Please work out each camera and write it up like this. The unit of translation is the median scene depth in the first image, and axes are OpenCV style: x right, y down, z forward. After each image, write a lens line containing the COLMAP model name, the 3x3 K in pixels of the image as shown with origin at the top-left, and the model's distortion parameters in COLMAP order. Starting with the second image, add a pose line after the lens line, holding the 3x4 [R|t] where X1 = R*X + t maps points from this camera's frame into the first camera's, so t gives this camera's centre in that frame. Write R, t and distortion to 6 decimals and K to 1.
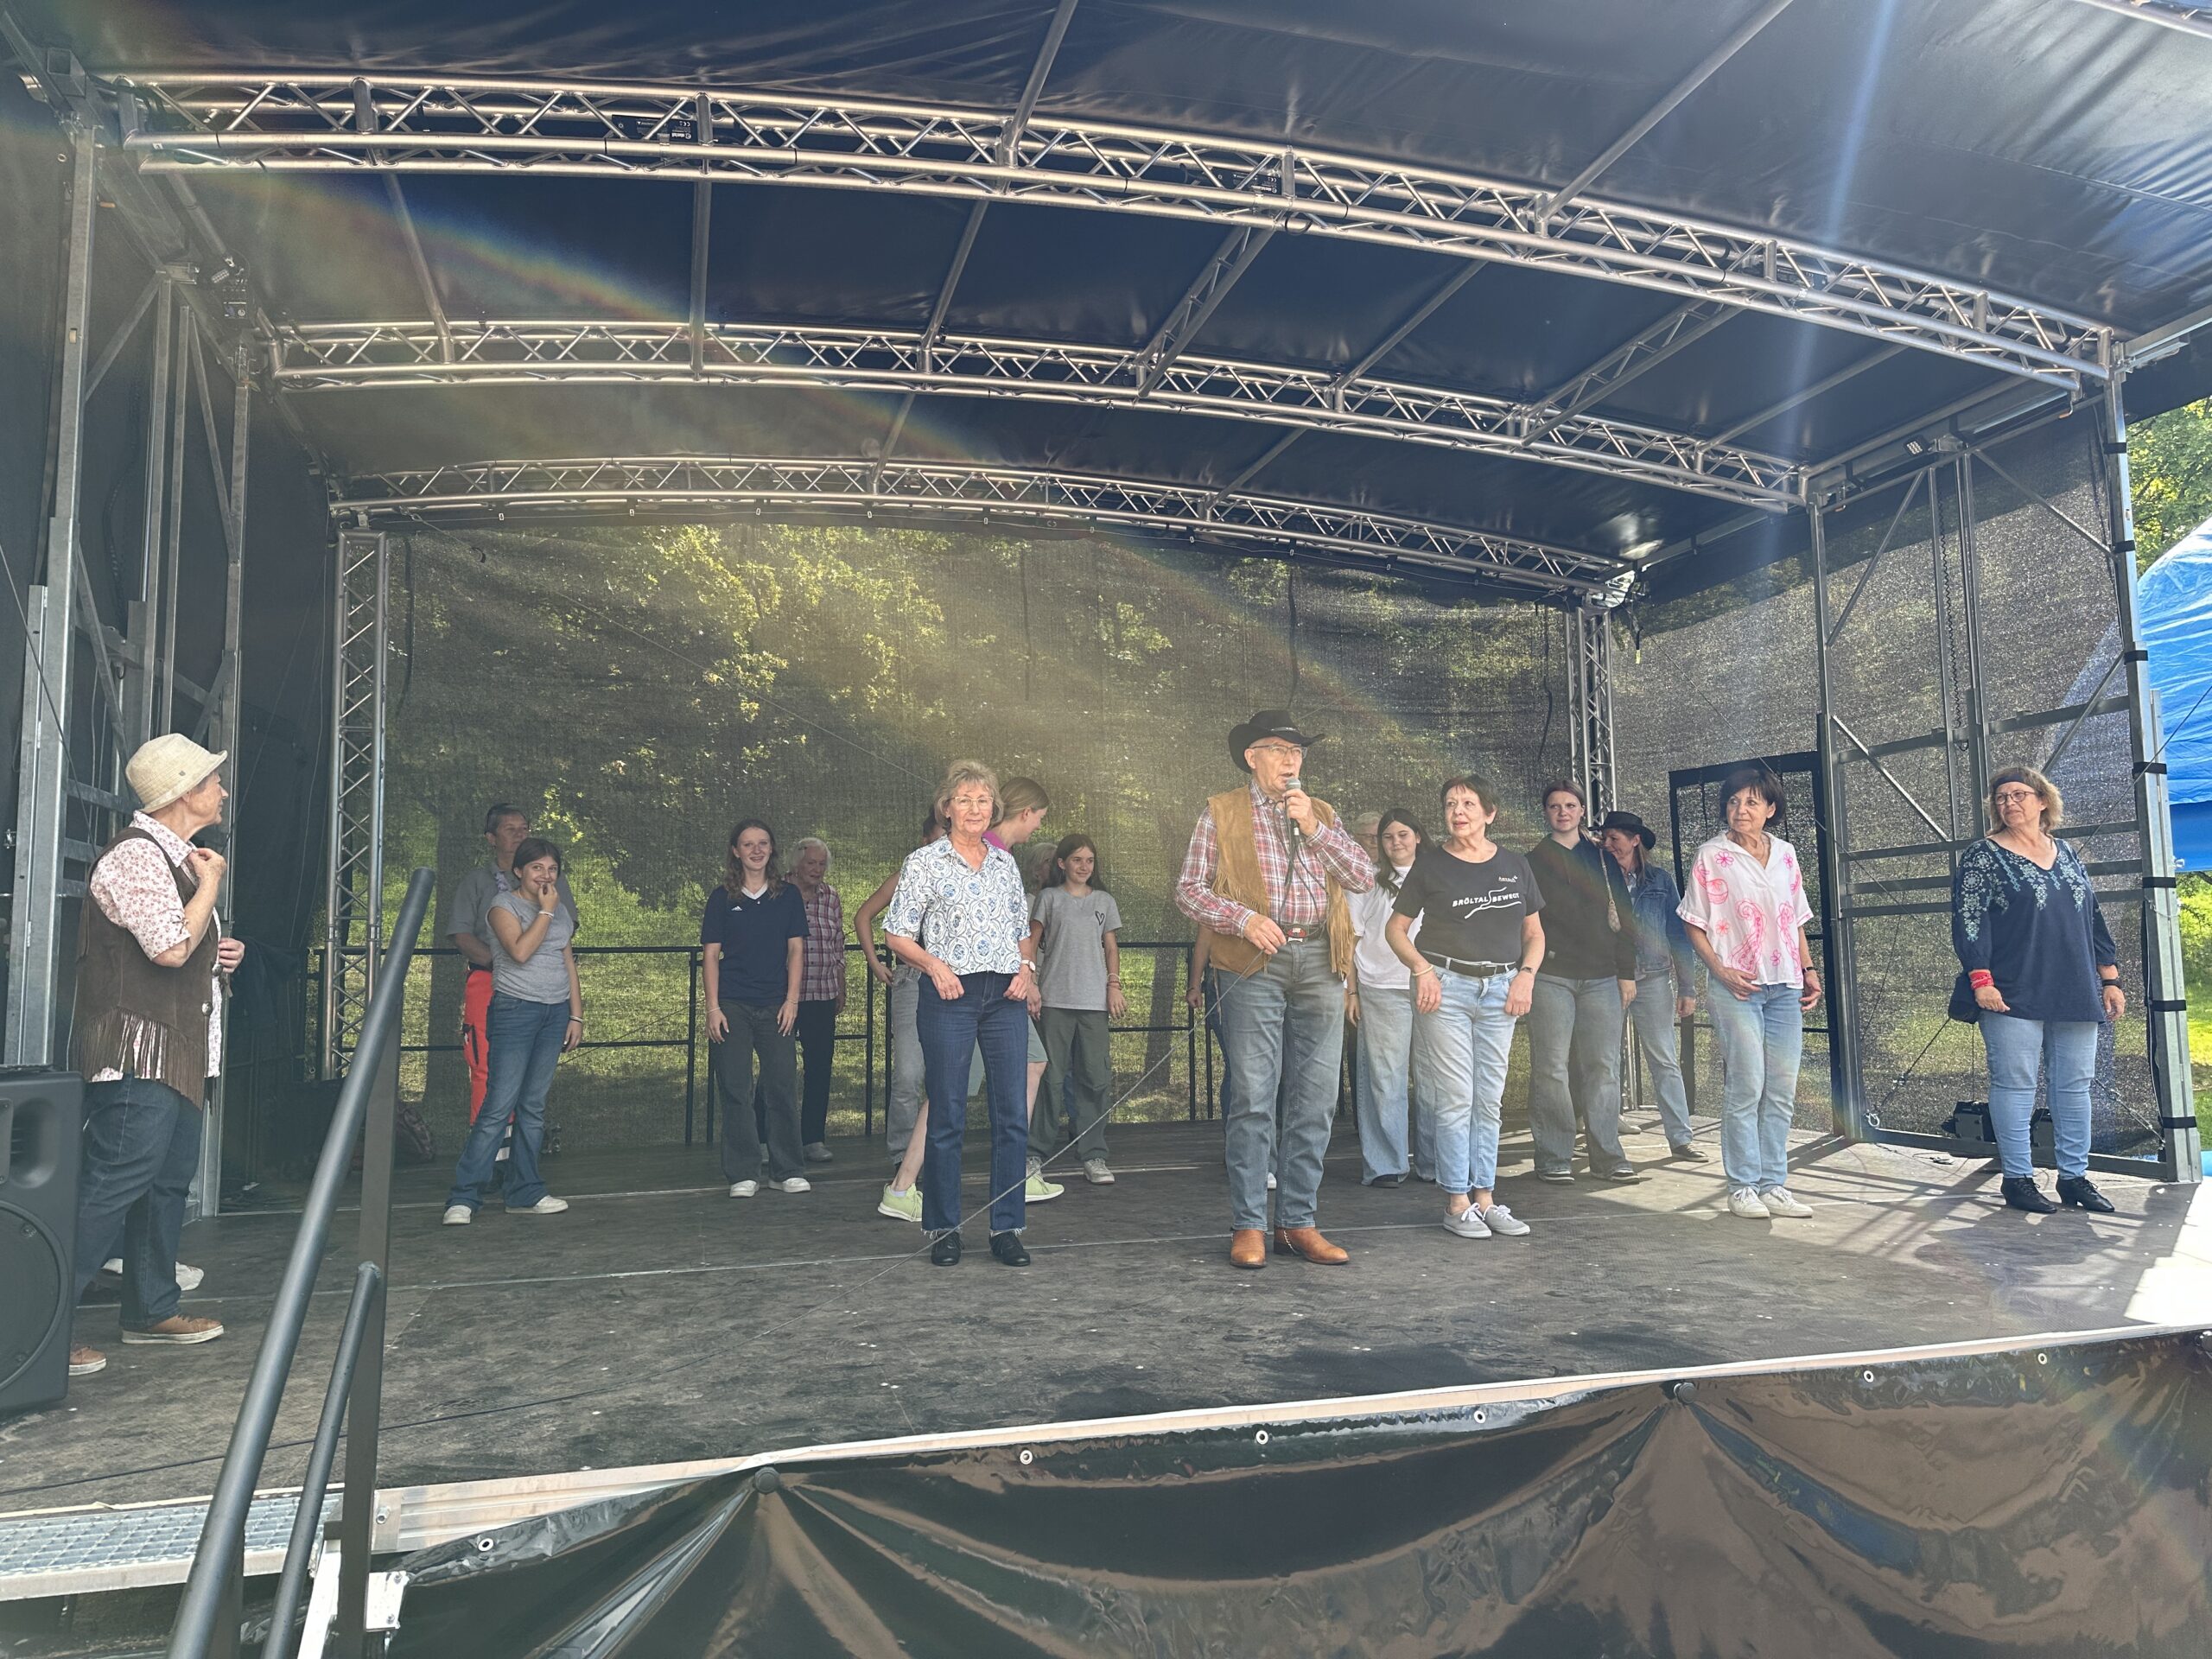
lens RADIAL K [[1605.2, 0, 1102.7], [0, 1605.2, 826.8], [0, 0, 1]] dist [0.223100, -0.269315]
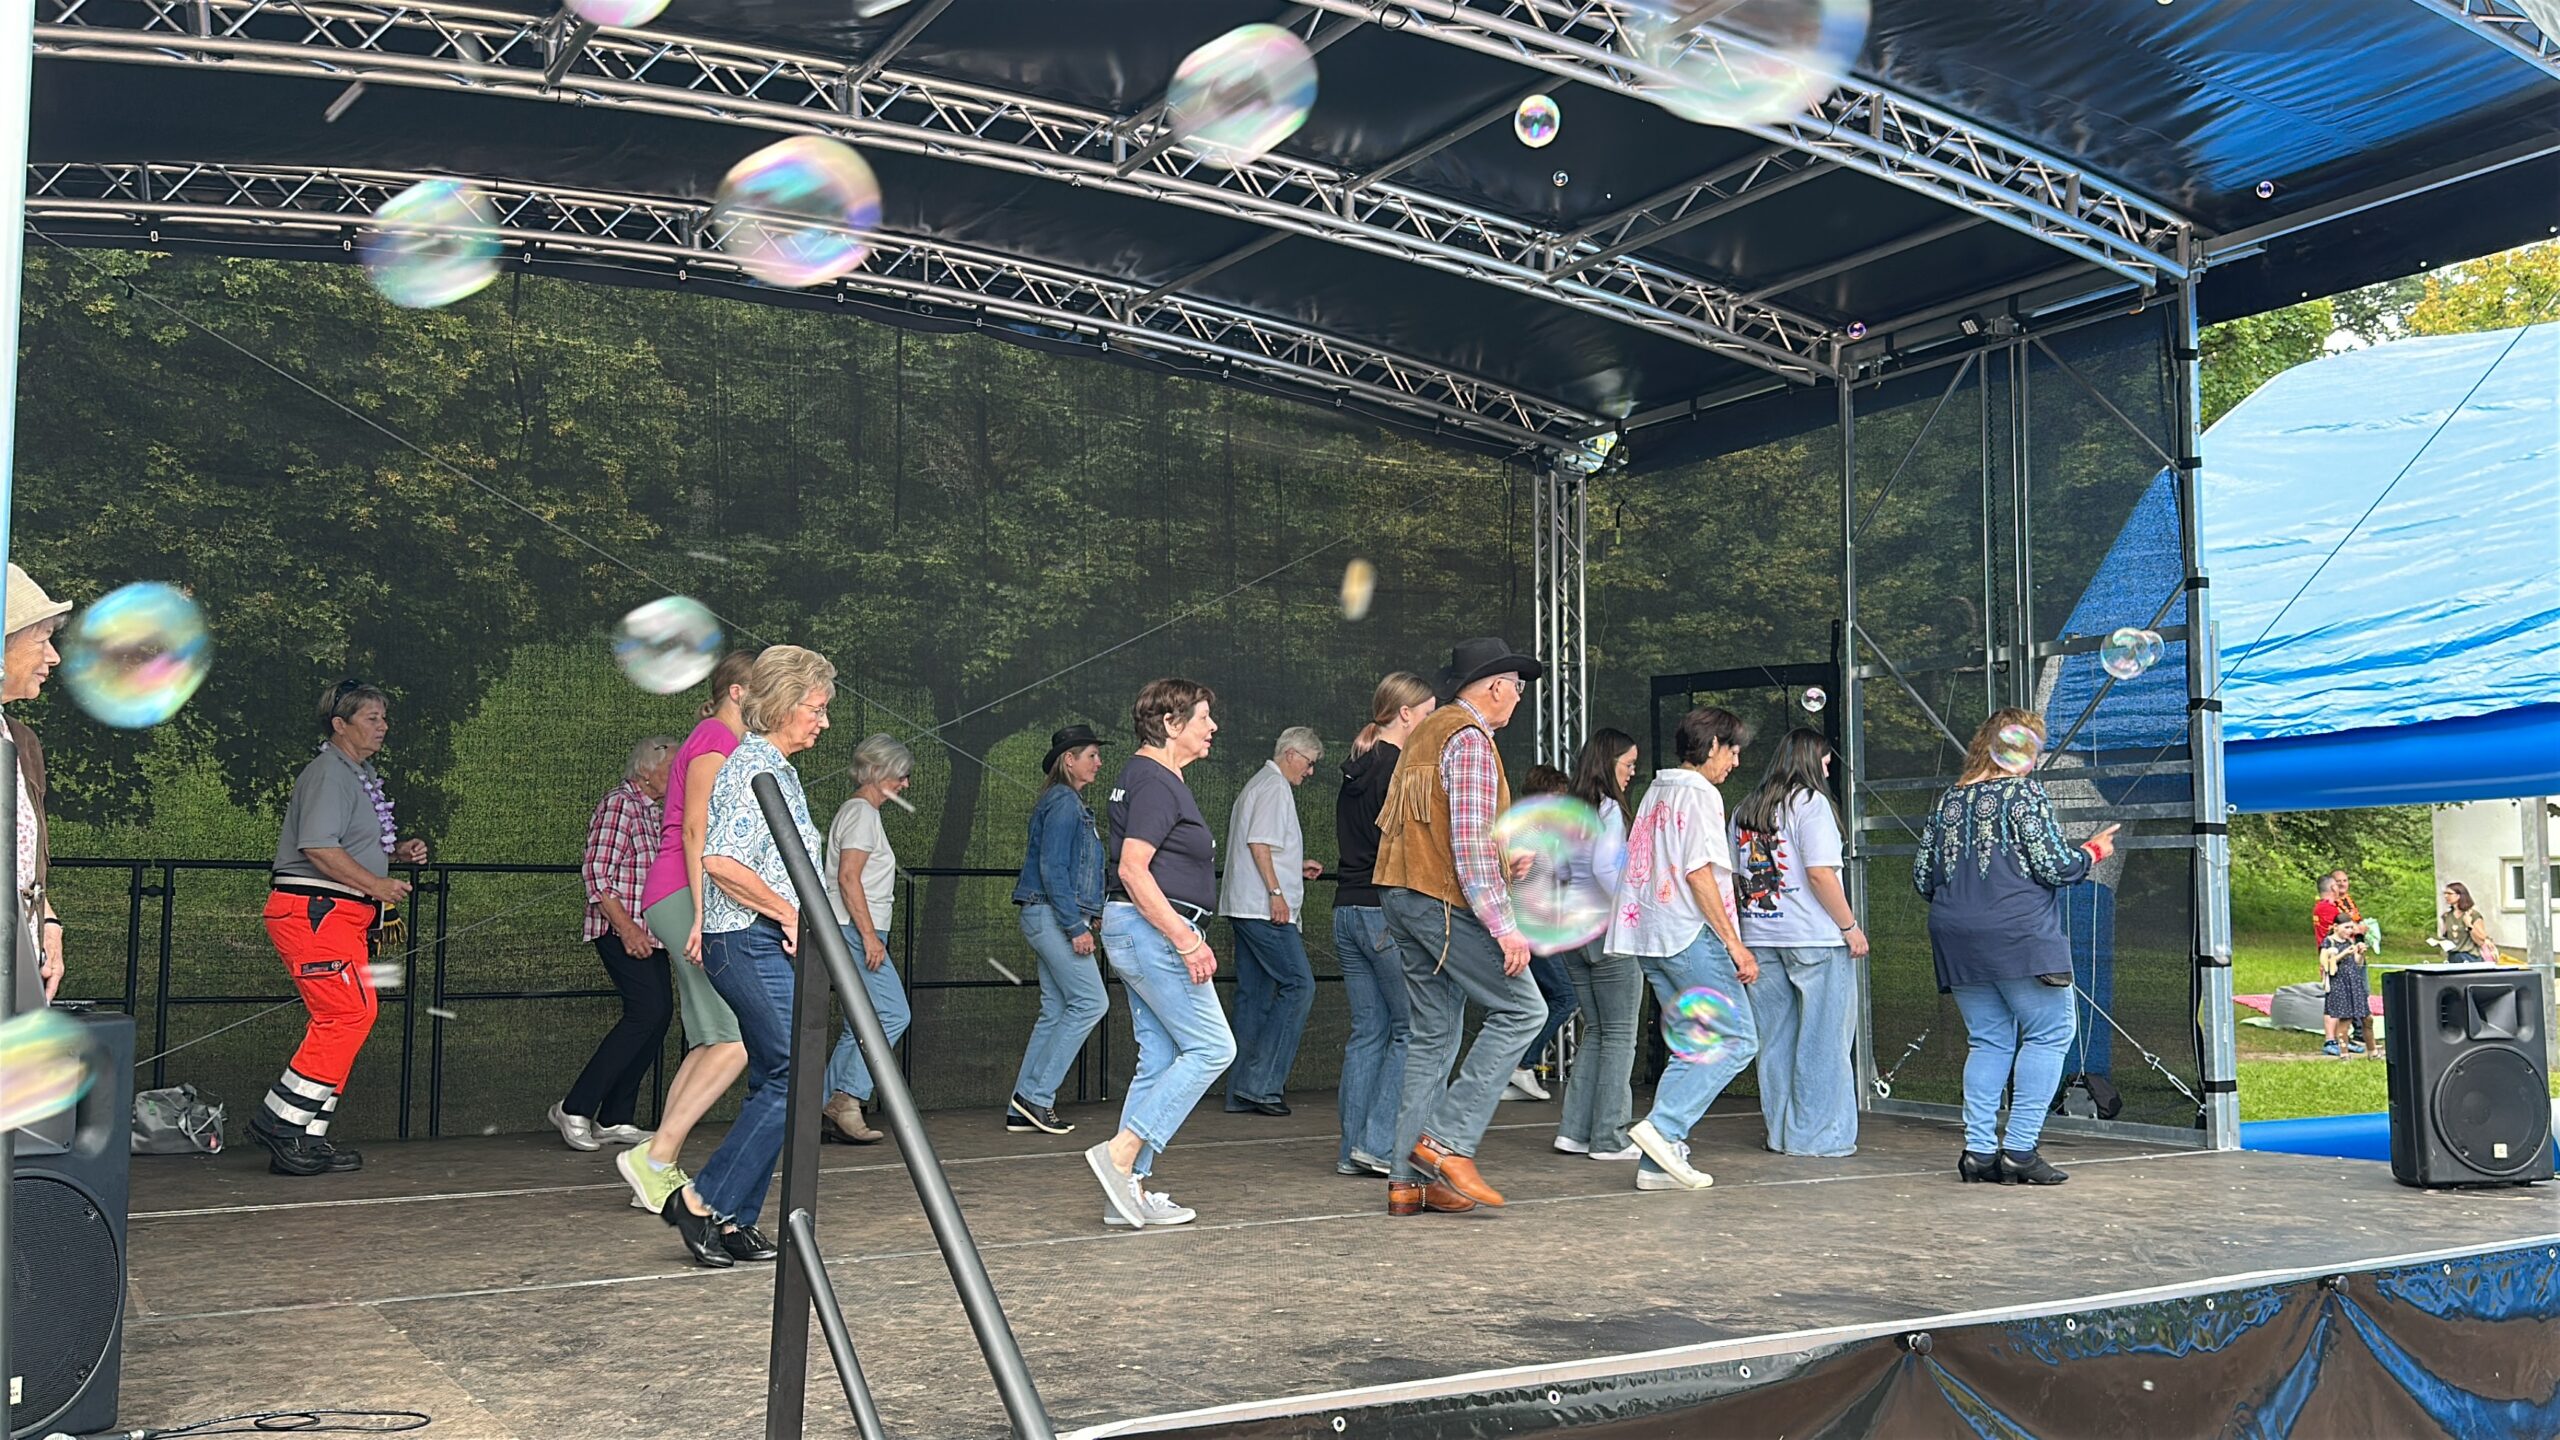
lens RADIAL K [[2248.2, 0, 1283.7], [0, 2248.2, 727.1], [0, 0, 1]] dist [0.286398, -0.476086]
pose [[0.966663, 0.040171, 0.252880, -0.157521], [-0.042338, 0.999098, 0.003135, -0.003742], [-0.252526, -0.013737, 0.967493, -0.089809]]
